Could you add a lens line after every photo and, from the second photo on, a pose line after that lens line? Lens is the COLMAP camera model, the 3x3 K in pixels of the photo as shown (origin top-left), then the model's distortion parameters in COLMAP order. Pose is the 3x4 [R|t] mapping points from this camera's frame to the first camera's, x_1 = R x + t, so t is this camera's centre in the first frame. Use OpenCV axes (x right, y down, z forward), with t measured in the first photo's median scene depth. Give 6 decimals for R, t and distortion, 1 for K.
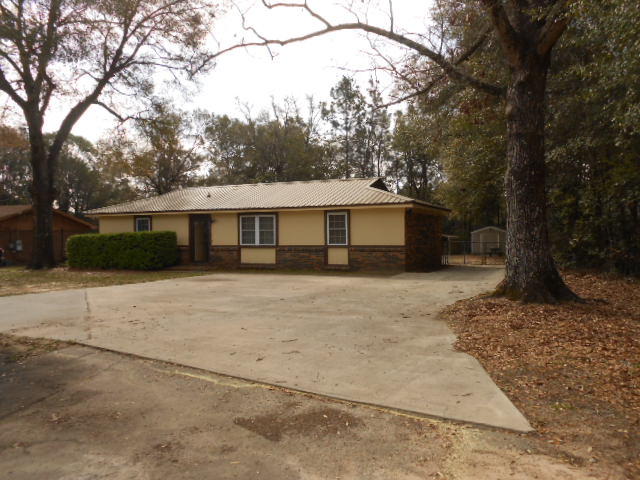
lens RADIAL K [[494.8, 0, 316.1], [0, 494.8, 257.0], [0, 0, 1]] dist [-0.030799, -0.000407]
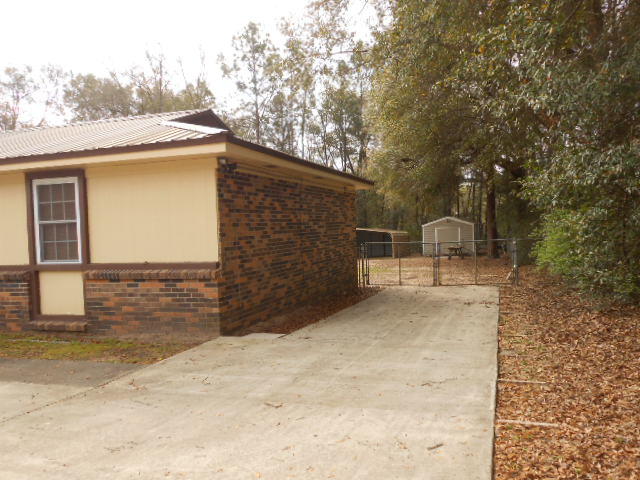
lens RADIAL K [[563.3, 0, 321.3], [0, 563.3, 237.0], [0, 0, 1]] dist [0.003511, 0.012923]
pose [[0.992786, -0.026700, 0.116892, 0.161114], [0.031154, 0.998850, -0.036448, -0.018772], [-0.115784, 0.039827, 0.992476, 0.452629]]
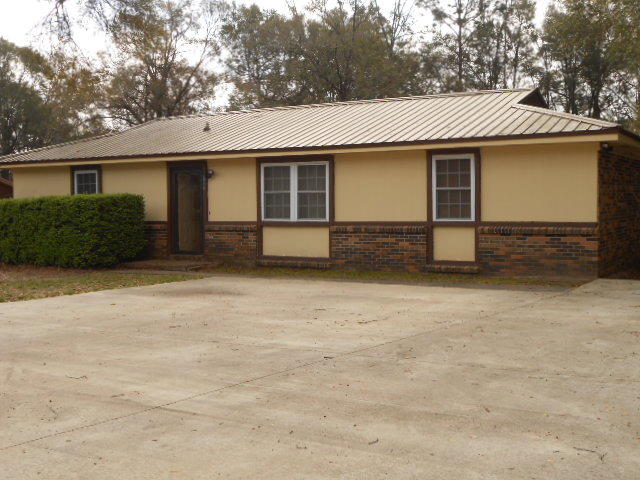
lens RADIAL K [[793.6, 0, 318.6], [0, 793.6, 240.6], [0, 0, 1]] dist [-0.032145, 0.000000]
pose [[0.994155, 0.005014, -0.107848, -0.004052], [-0.005108, 0.999987, -0.000600, -0.002941], [0.107843, 0.001148, 0.994167, 0.167679]]
